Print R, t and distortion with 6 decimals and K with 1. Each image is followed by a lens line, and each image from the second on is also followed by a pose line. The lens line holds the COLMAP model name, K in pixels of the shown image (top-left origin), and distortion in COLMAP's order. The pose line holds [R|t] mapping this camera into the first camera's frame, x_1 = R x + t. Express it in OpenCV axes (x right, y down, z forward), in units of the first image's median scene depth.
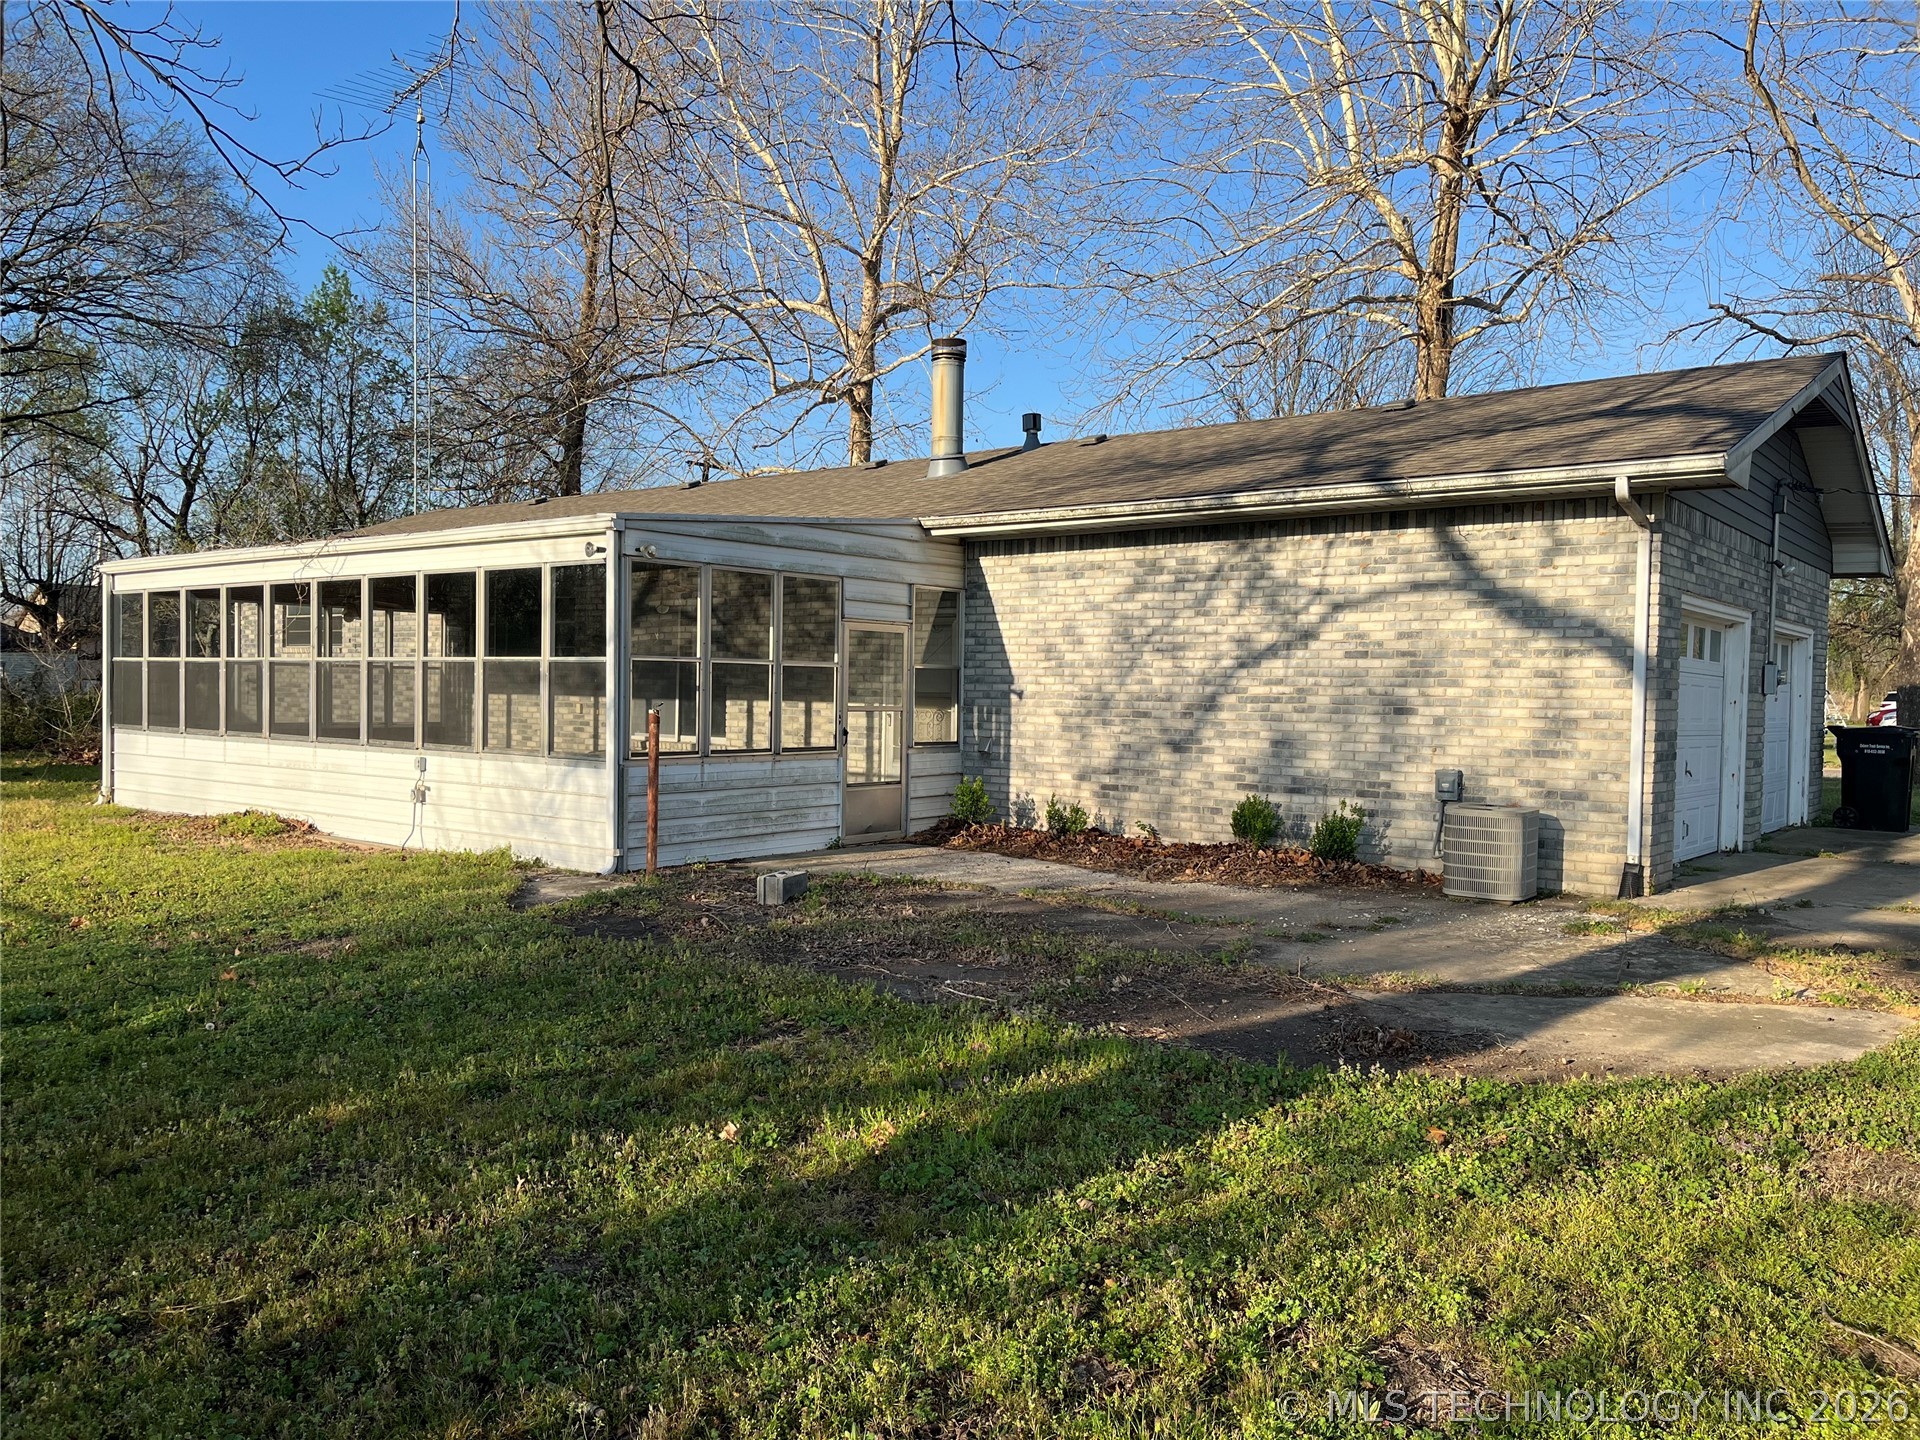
lens RADIAL K [[1467.2, 0, 959.1], [0, 1467.2, 721.2], [0, 0, 1]] dist [0.044507, -0.038273]
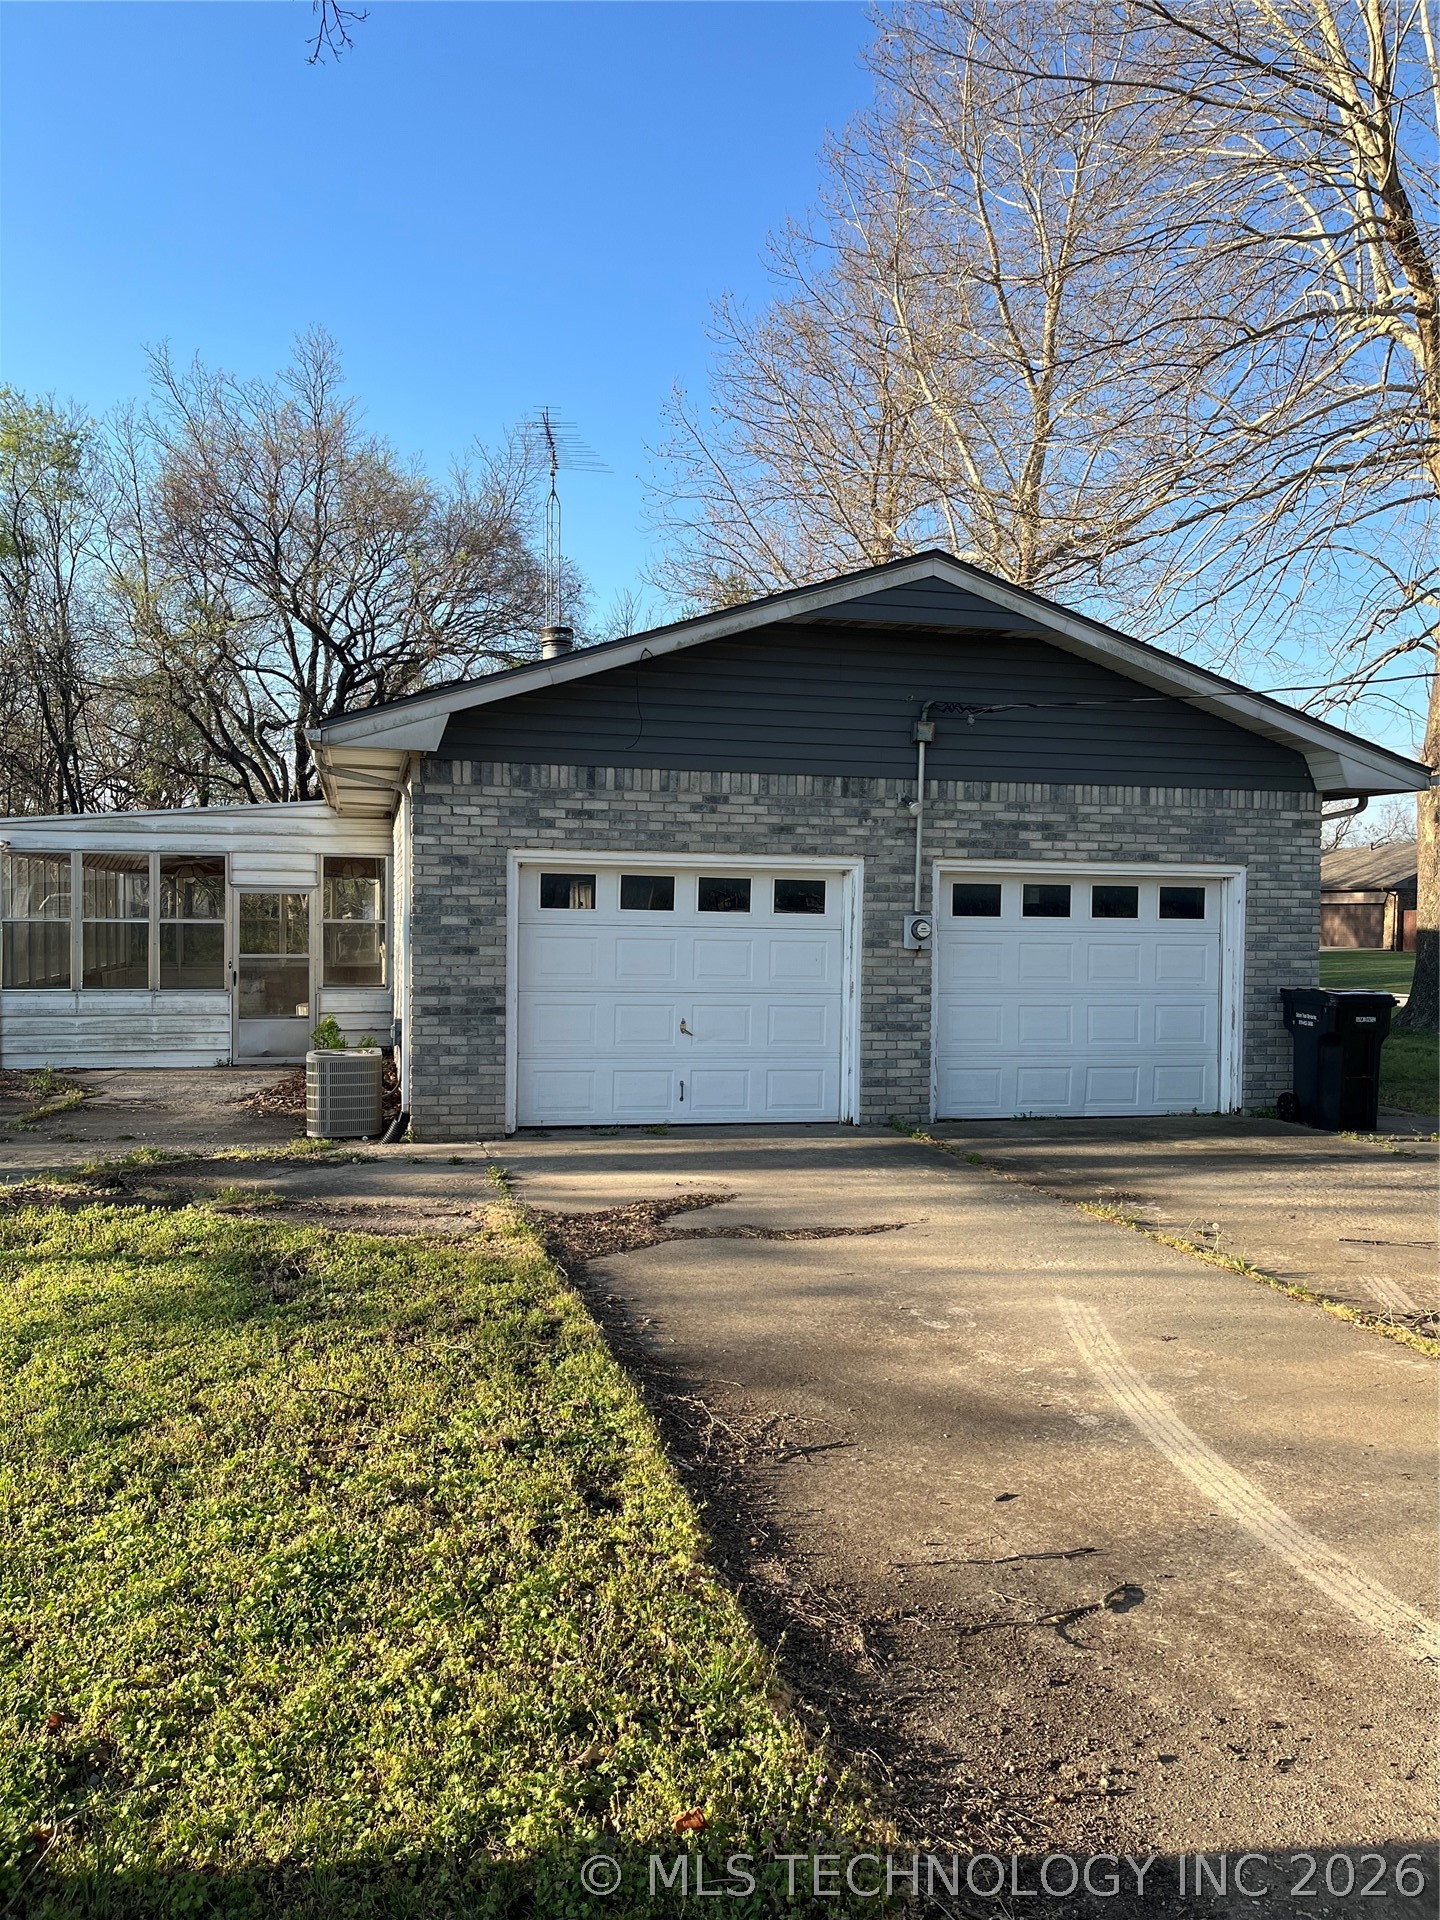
lens RADIAL K [[1467.2, 0, 719.1], [0, 1467.2, 960.5], [0, 0, 1]] dist [0.044507, -0.038273]
pose [[0.791958, 0.009831, -0.610496, 1.035385], [-0.011804, 0.999930, 0.000790, -0.010908], [0.610461, 0.006581, 0.792019, 0.254583]]
